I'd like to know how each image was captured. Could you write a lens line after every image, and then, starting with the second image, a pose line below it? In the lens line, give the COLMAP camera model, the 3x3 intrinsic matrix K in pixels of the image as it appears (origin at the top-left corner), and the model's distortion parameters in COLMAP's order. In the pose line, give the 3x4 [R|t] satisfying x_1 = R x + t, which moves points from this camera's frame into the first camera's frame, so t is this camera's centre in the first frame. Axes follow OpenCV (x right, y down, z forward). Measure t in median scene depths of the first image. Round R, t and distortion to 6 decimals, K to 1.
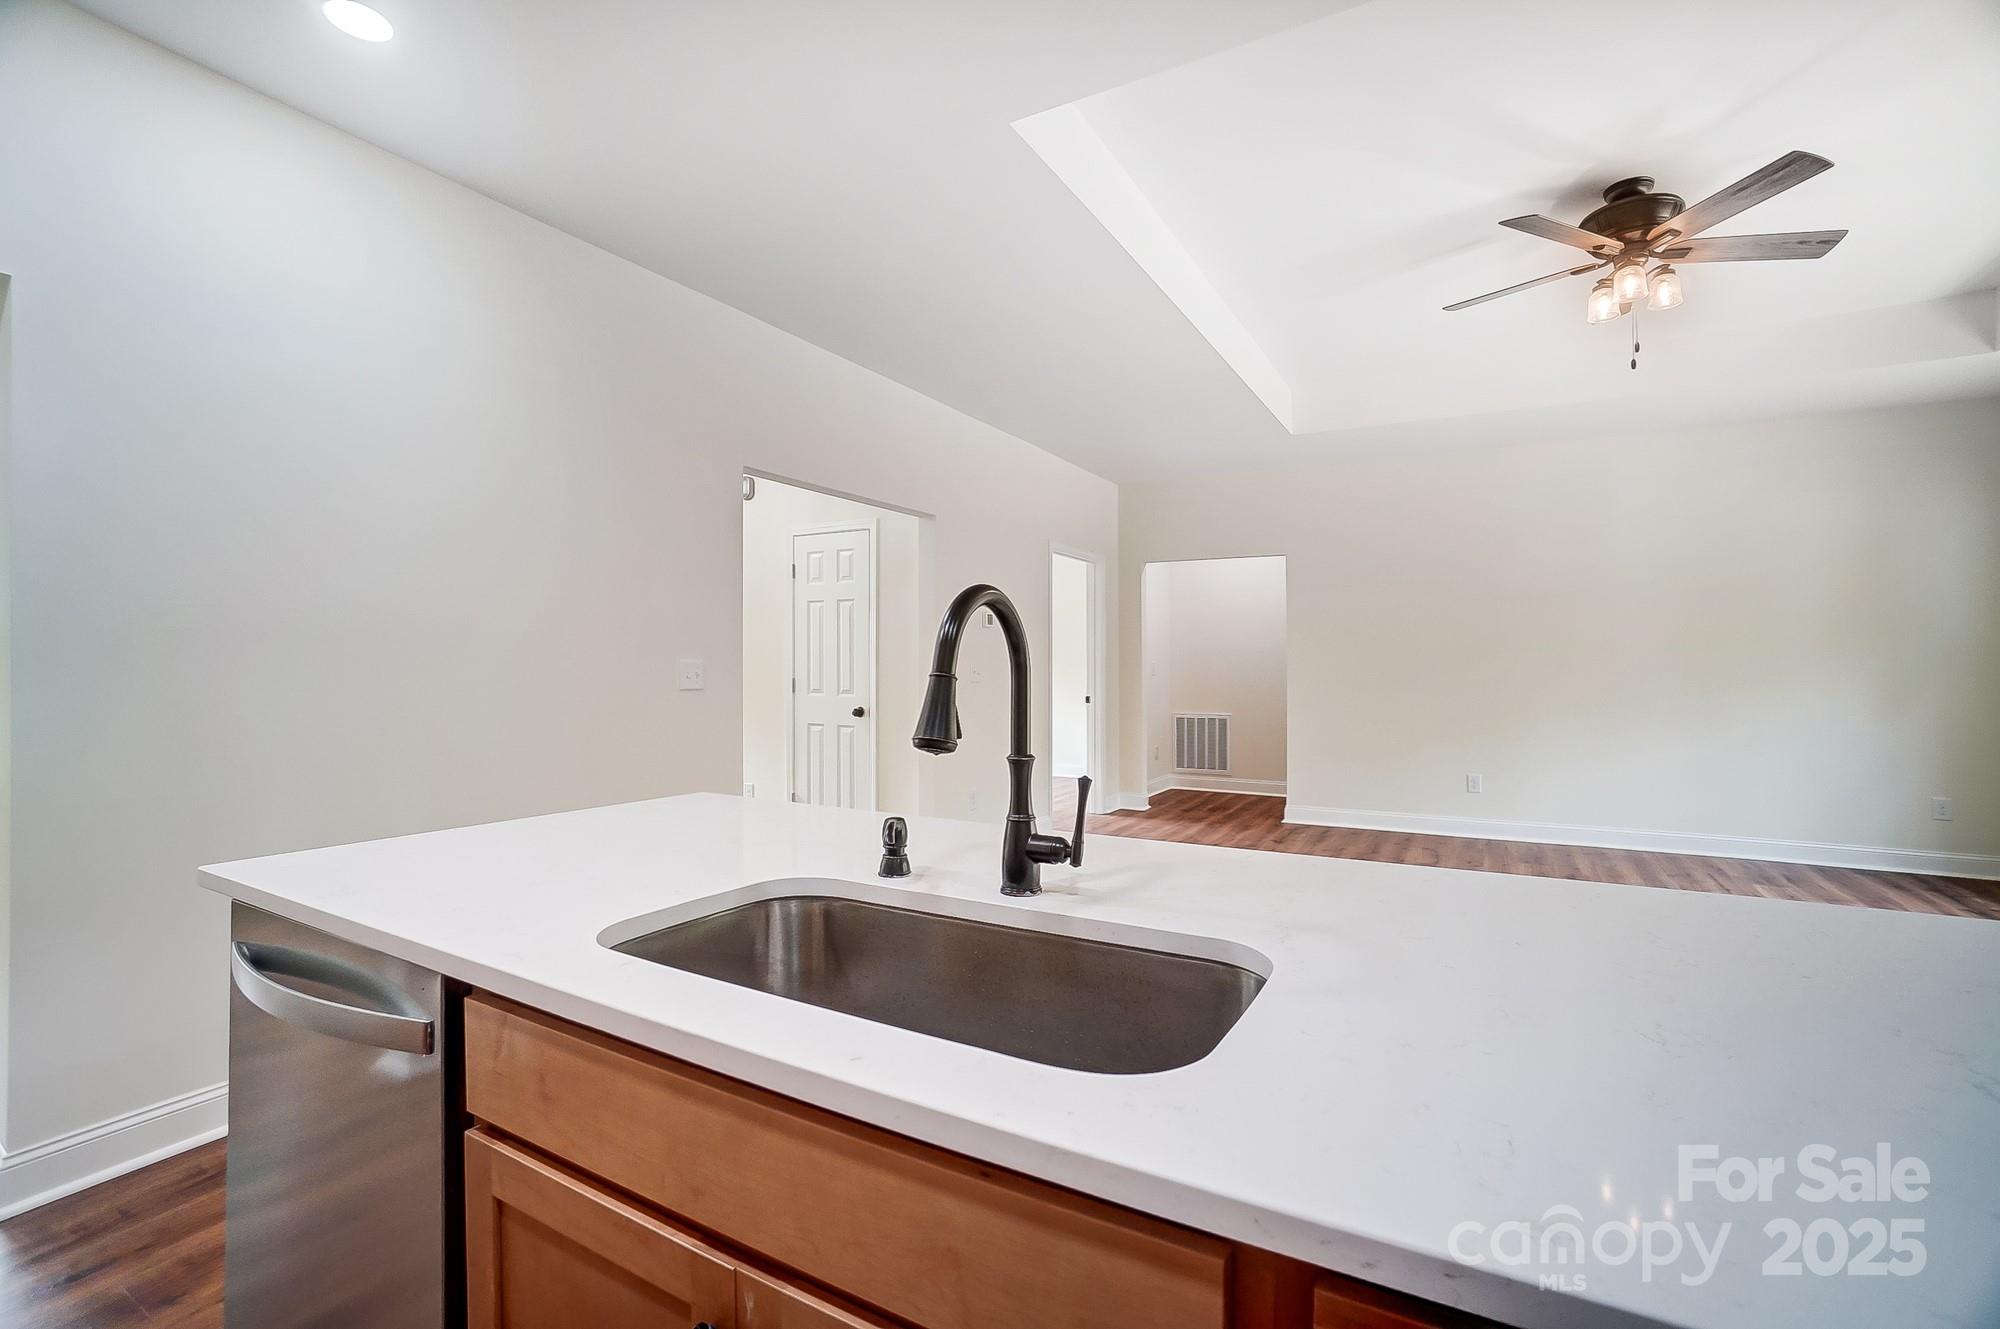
lens RADIAL K [[881.4, 0, 986.3], [0, 881.4, 664.4], [0, 0, 1]] dist [-0.067928, 0.023526]
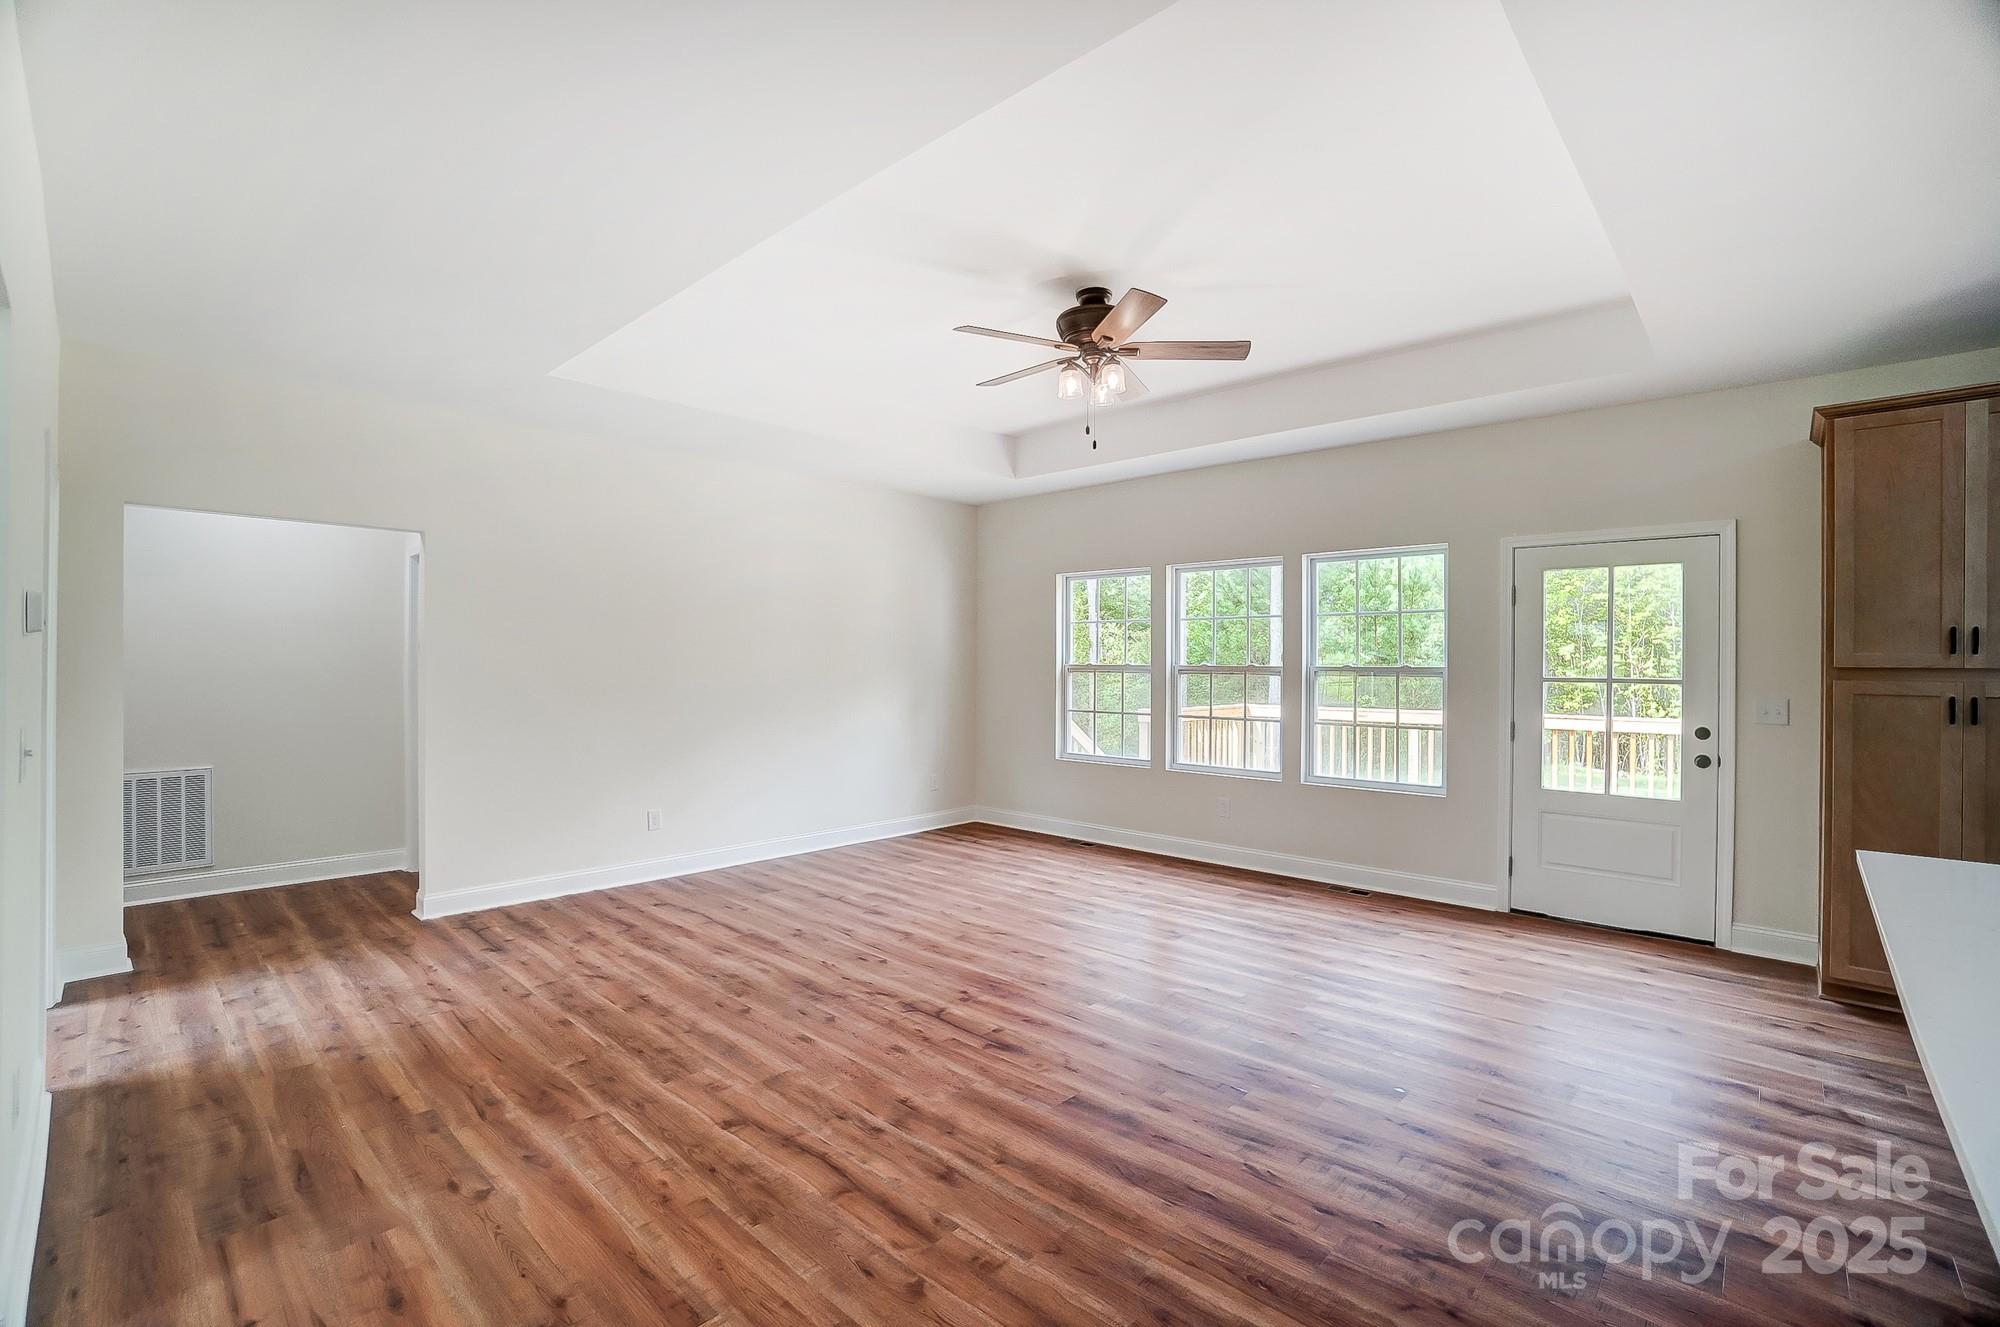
lens RADIAL K [[877.4, 0, 984.2], [0, 877.4, 660.8], [0, 0, 1]] dist [-0.063463, 0.022166]
pose [[0.227206, -0.000560, 0.973847, -0.258410], [-0.005501, 0.999983, 0.001859, -0.032260], [-0.973831, -0.005779, 0.227199, 0.498584]]
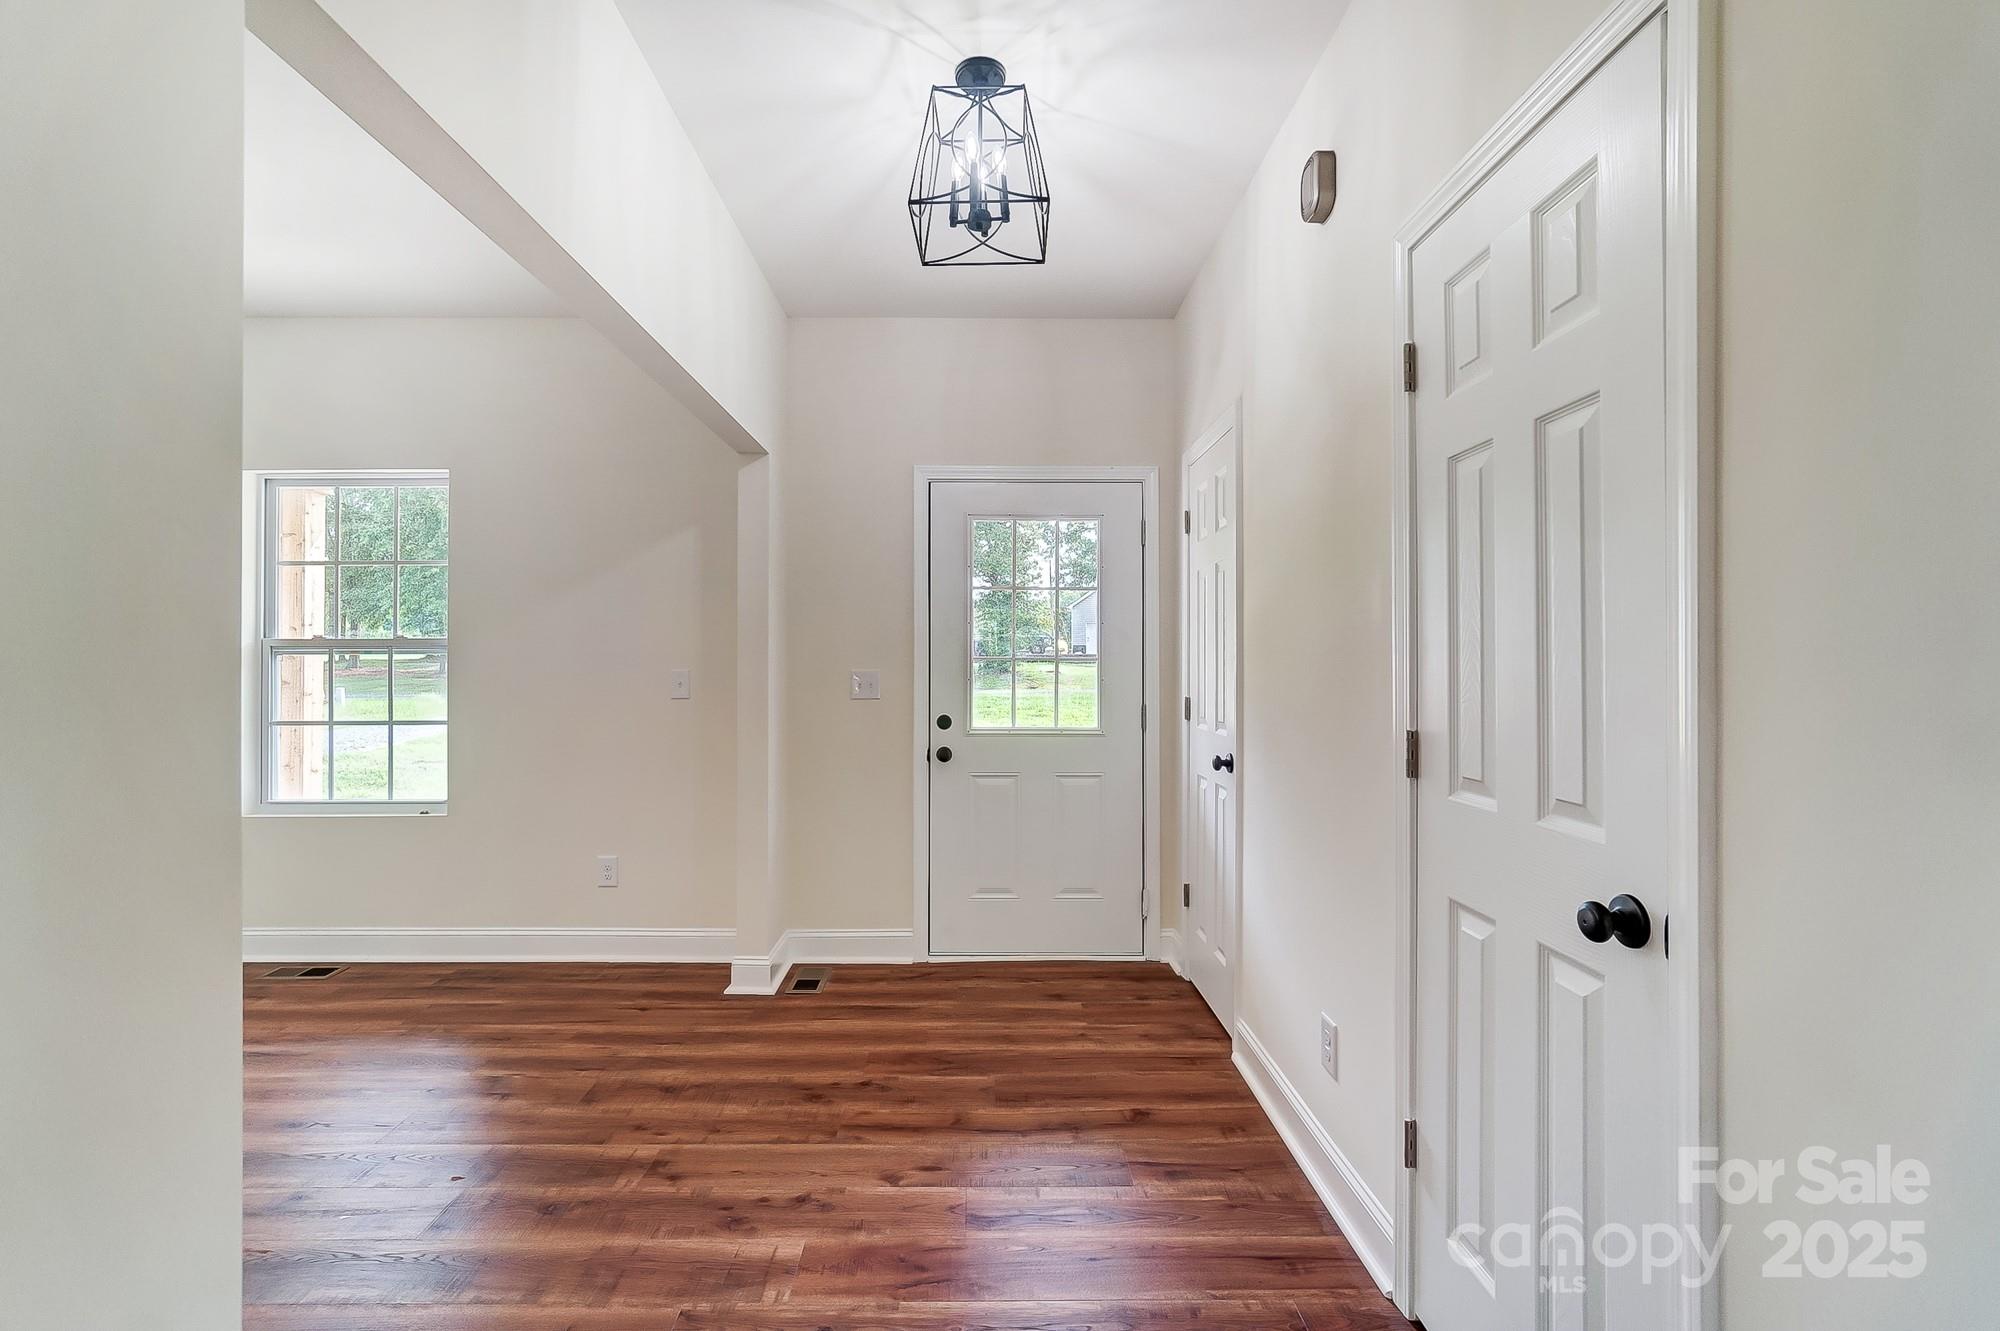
lens RADIAL K [[876.1, 0, 979.0], [0, 876.1, 663.4], [0, 0, 1]] dist [0.001638, 0.000173]
pose [[0.503731, -0.007983, -0.863824, -0.038990], [0.002045, 0.999966, -0.008048, -0.004803], [0.863858, 0.002288, 0.503730, 0.733863]]
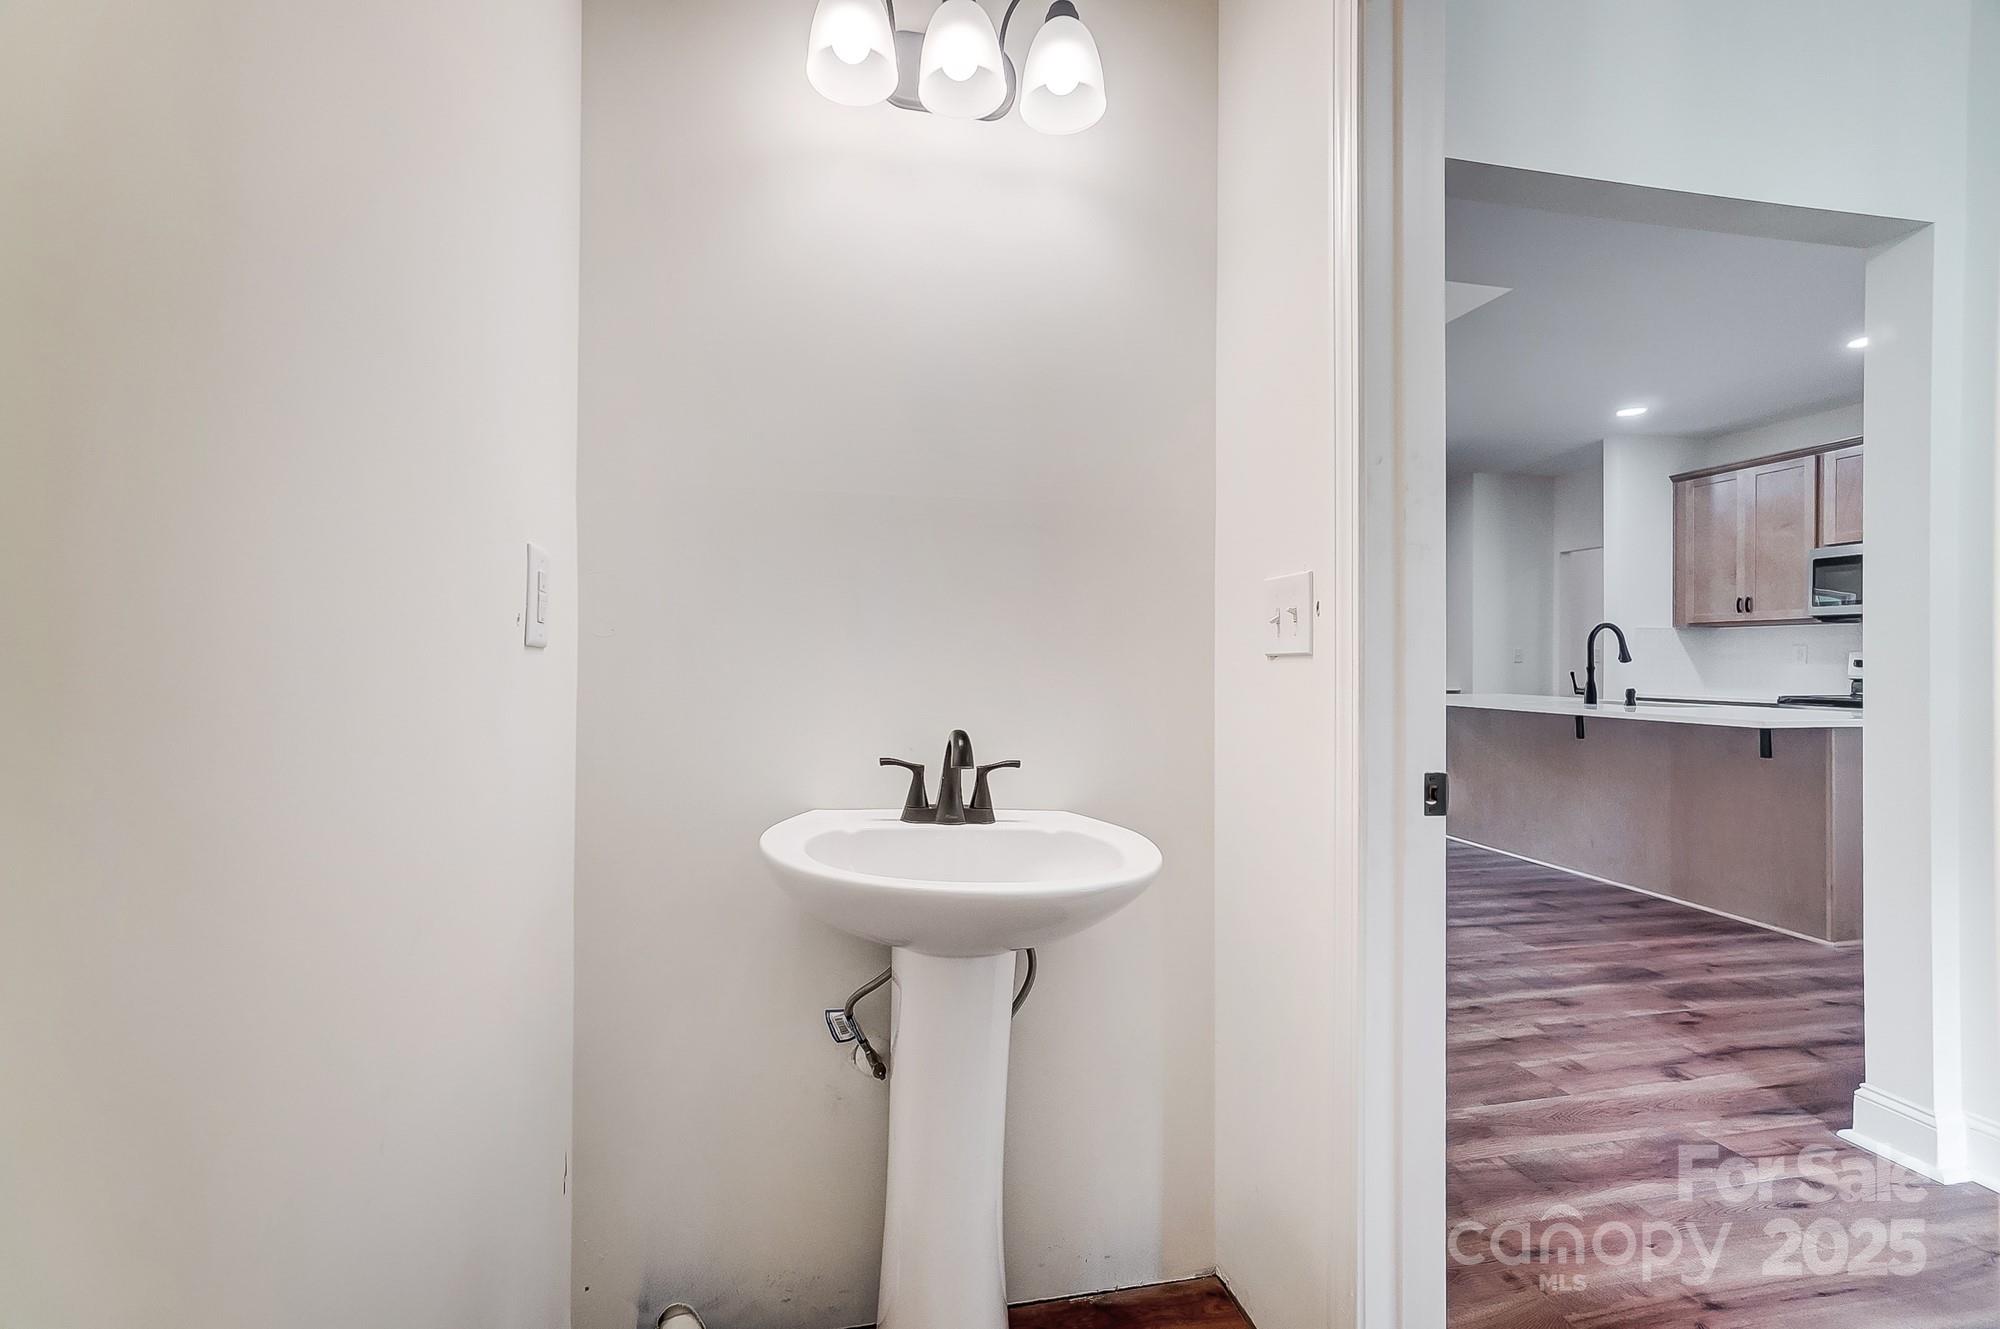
lens RADIAL K [[866.4, 0, 988.9], [0, 866.4, 655.6], [0, 0, 1]] dist [-0.020423, 0.015444]
pose [[-0.672605, -0.000314, 0.740001, -0.209002], [-0.007971, 0.999945, -0.006821, 0.022261], [-0.739958, -0.010486, -0.672571, 1.174727]]
